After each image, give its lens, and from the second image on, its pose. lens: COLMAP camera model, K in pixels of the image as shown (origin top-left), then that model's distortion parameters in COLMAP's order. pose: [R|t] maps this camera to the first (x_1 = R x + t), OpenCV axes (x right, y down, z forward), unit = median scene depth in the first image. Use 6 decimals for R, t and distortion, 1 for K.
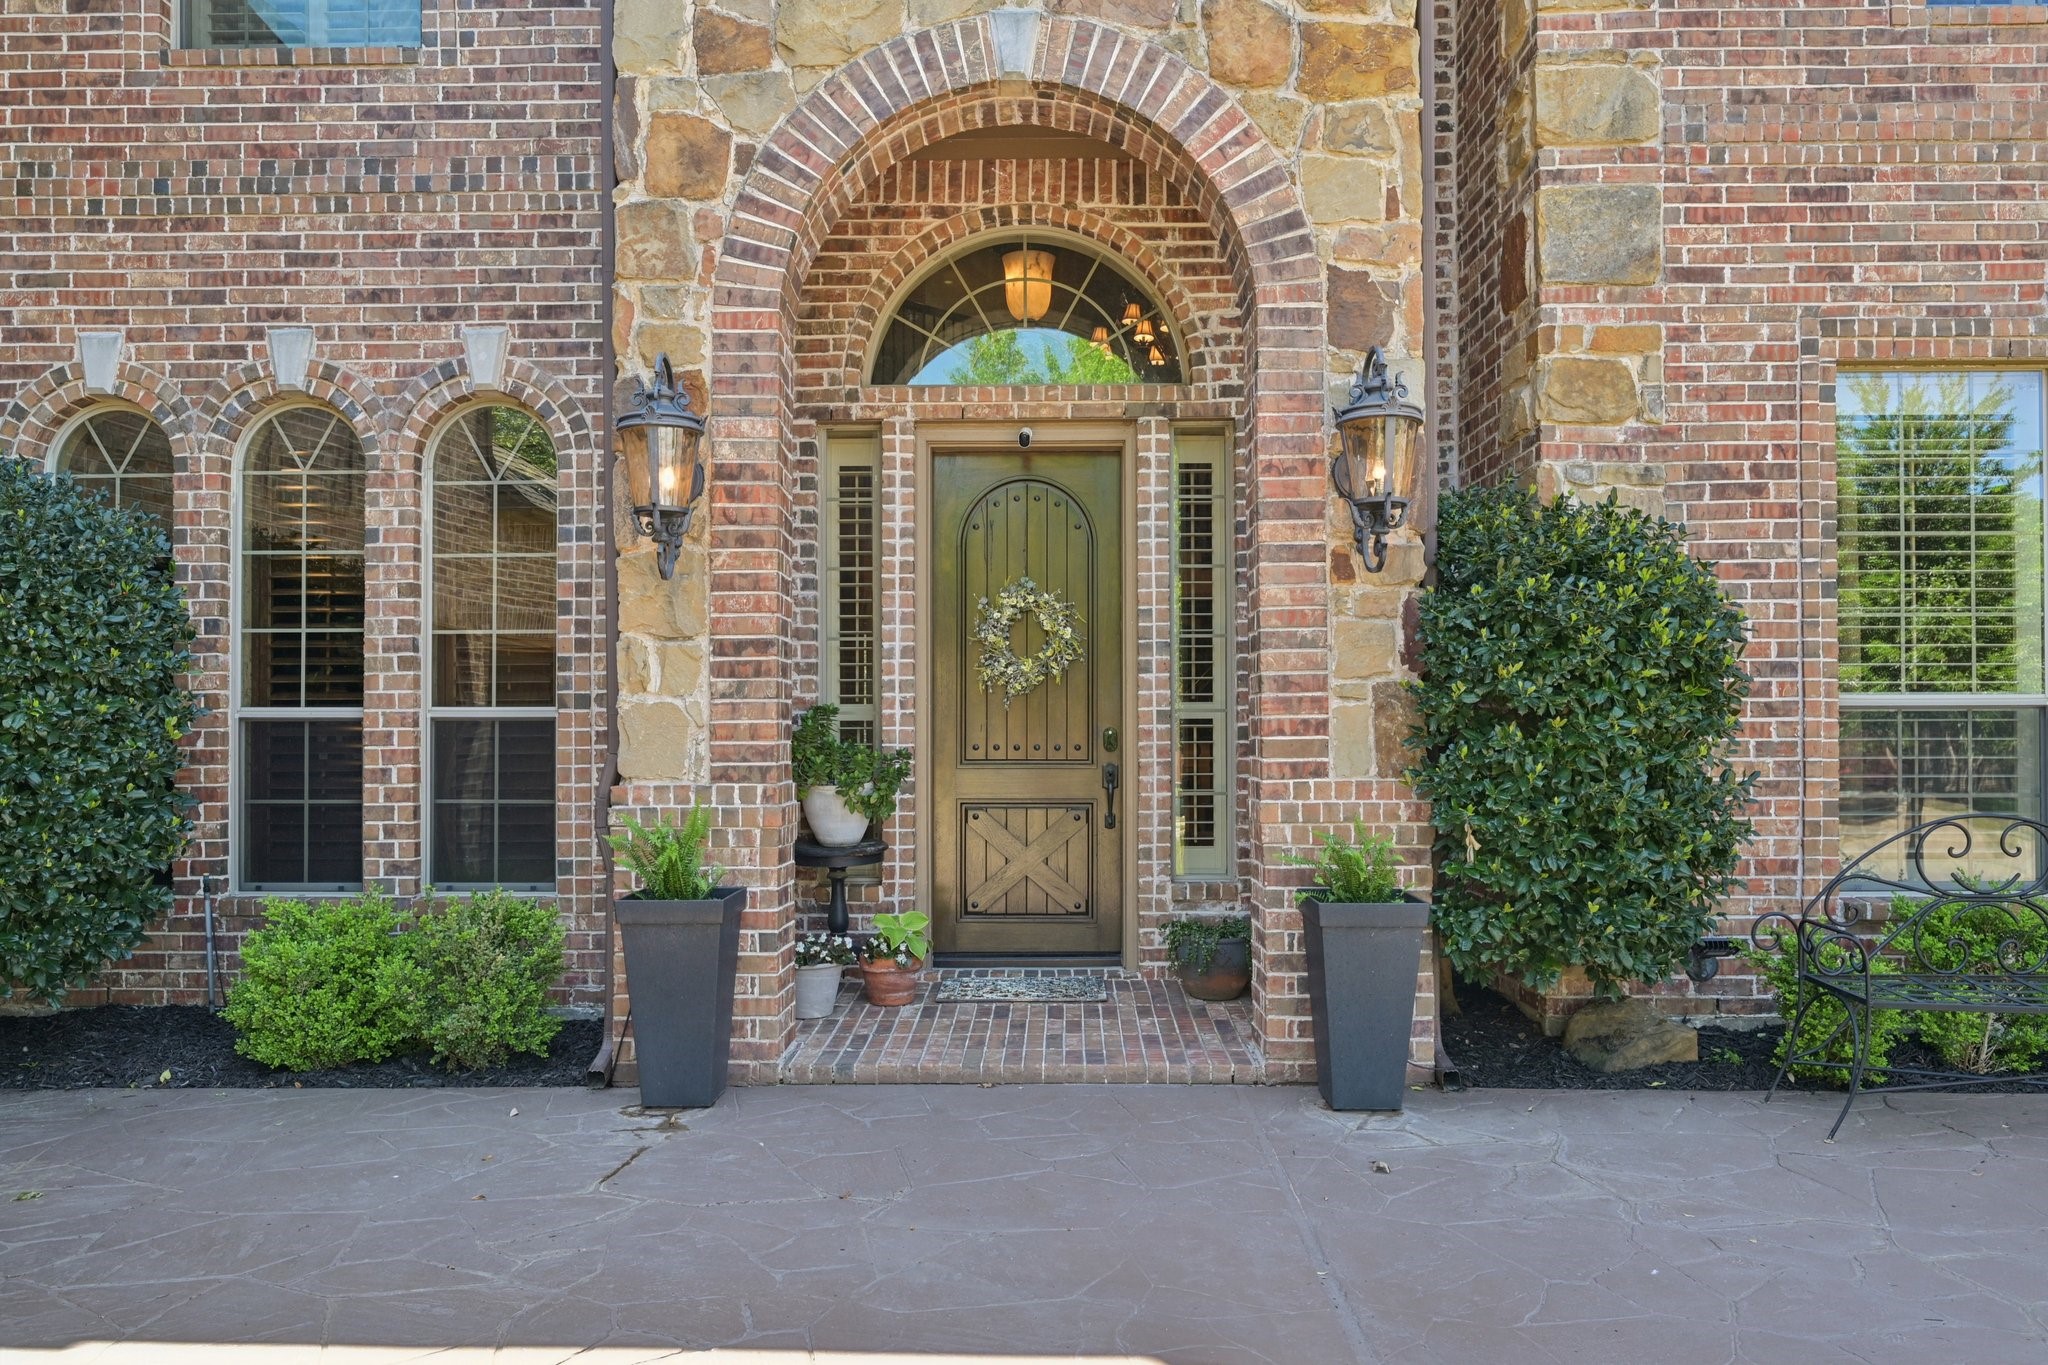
lens RADIAL K [[1463.4, 0, 1018.9], [0, 1463.4, 703.4], [0, 0, 1]] dist [-0.002052, 0.000904]
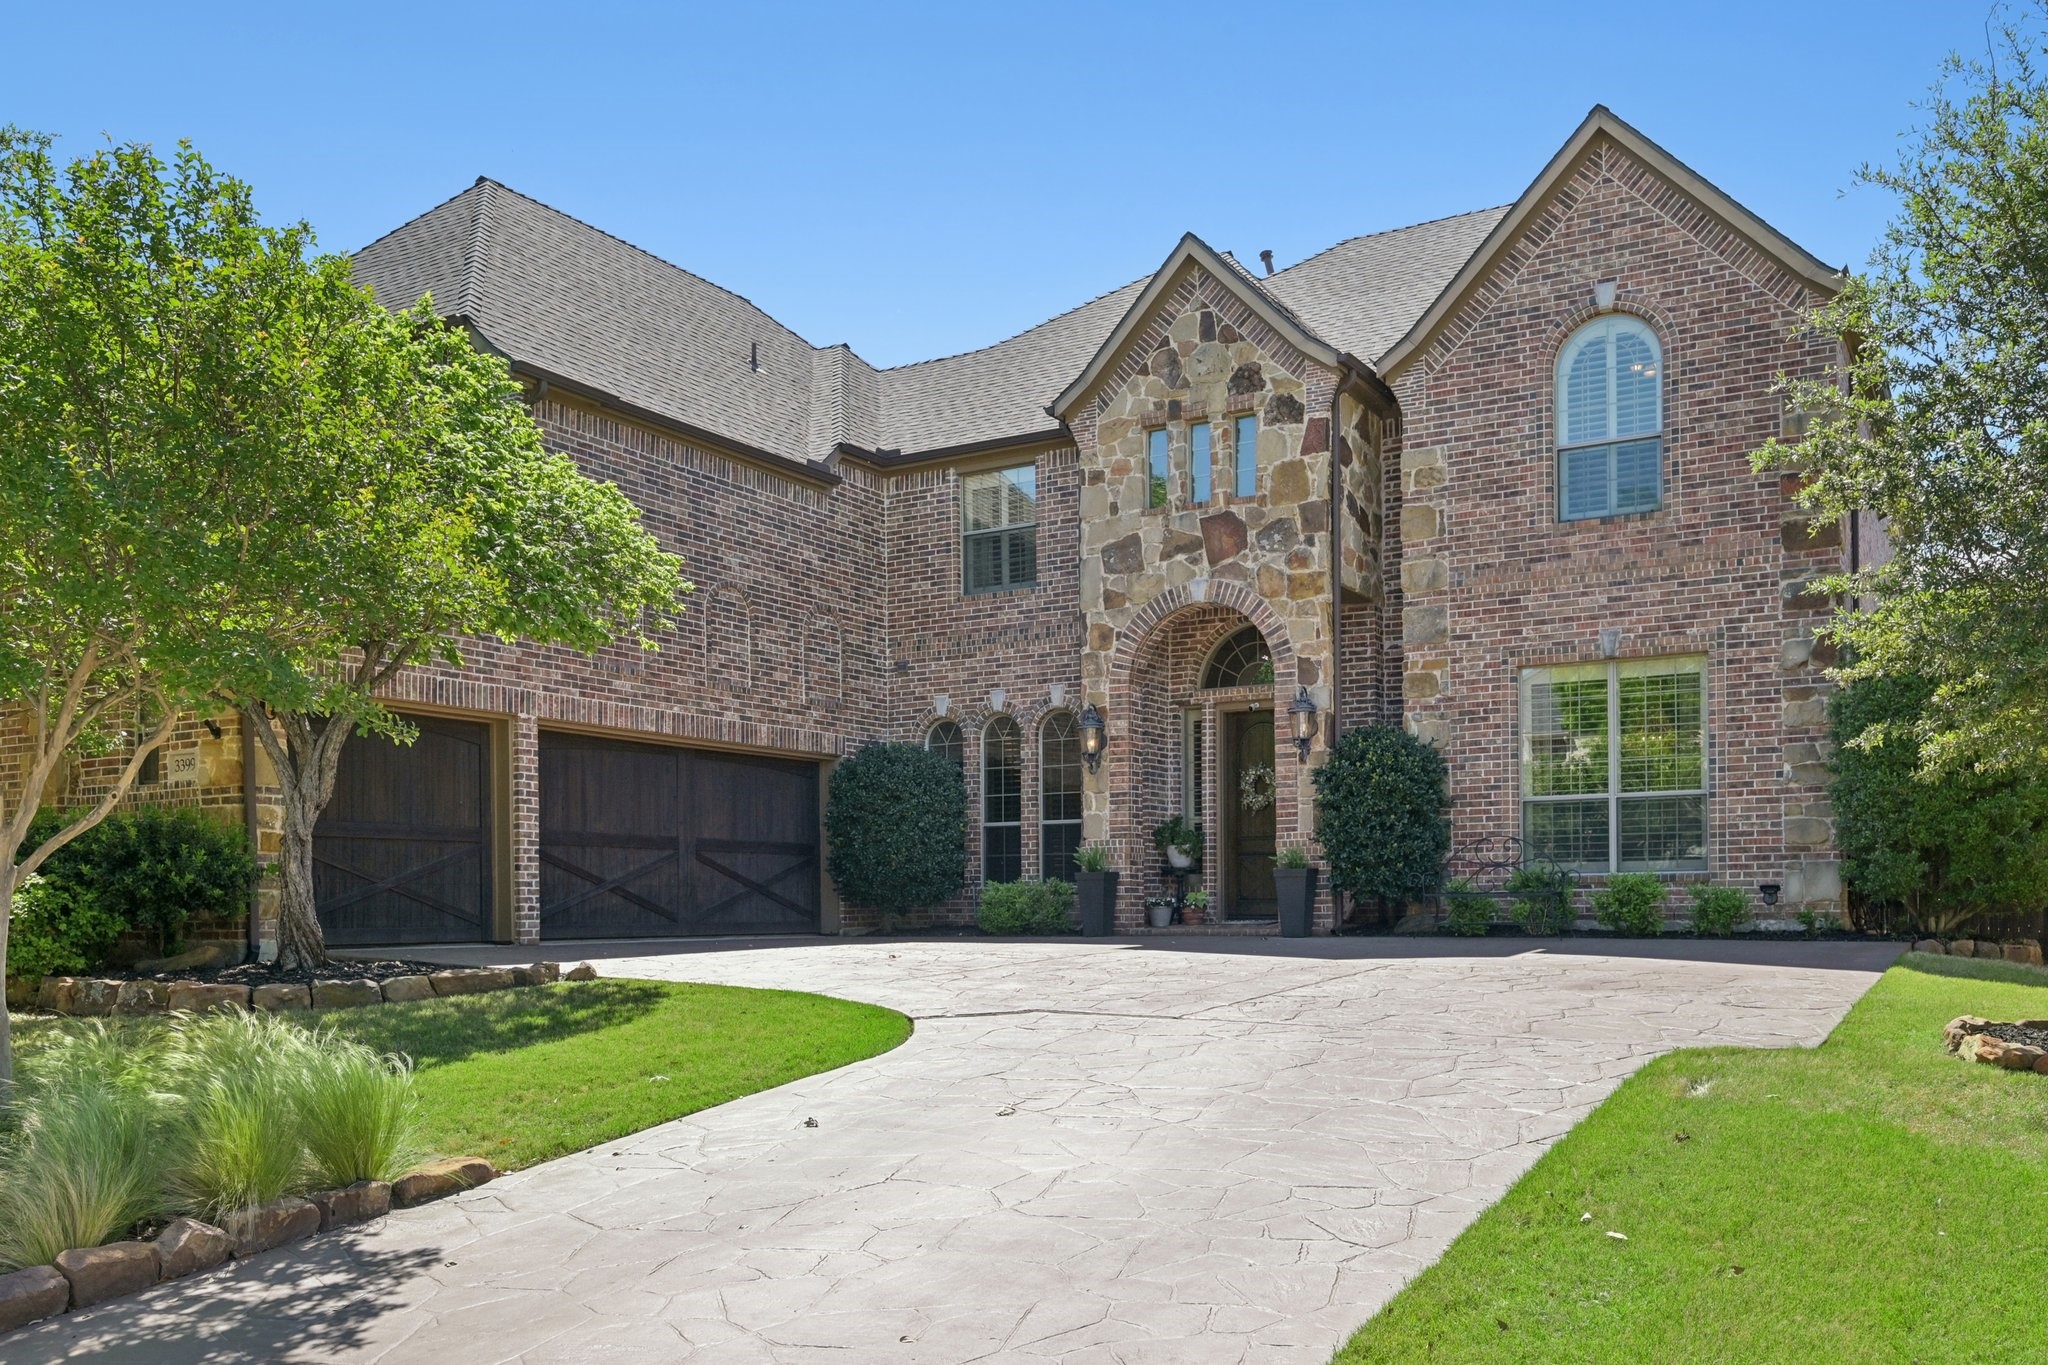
lens RADIAL K [[1591.6, 0, 1026.7], [0, 1591.6, 681.3], [0, 0, 1]] dist [-0.006949, -0.000640]
pose [[0.873801, -0.072880, -0.480792, 1.141504], [0.017111, 0.992701, -0.119380, 0.109192], [0.485983, 0.096088, 0.868670, -1.825096]]
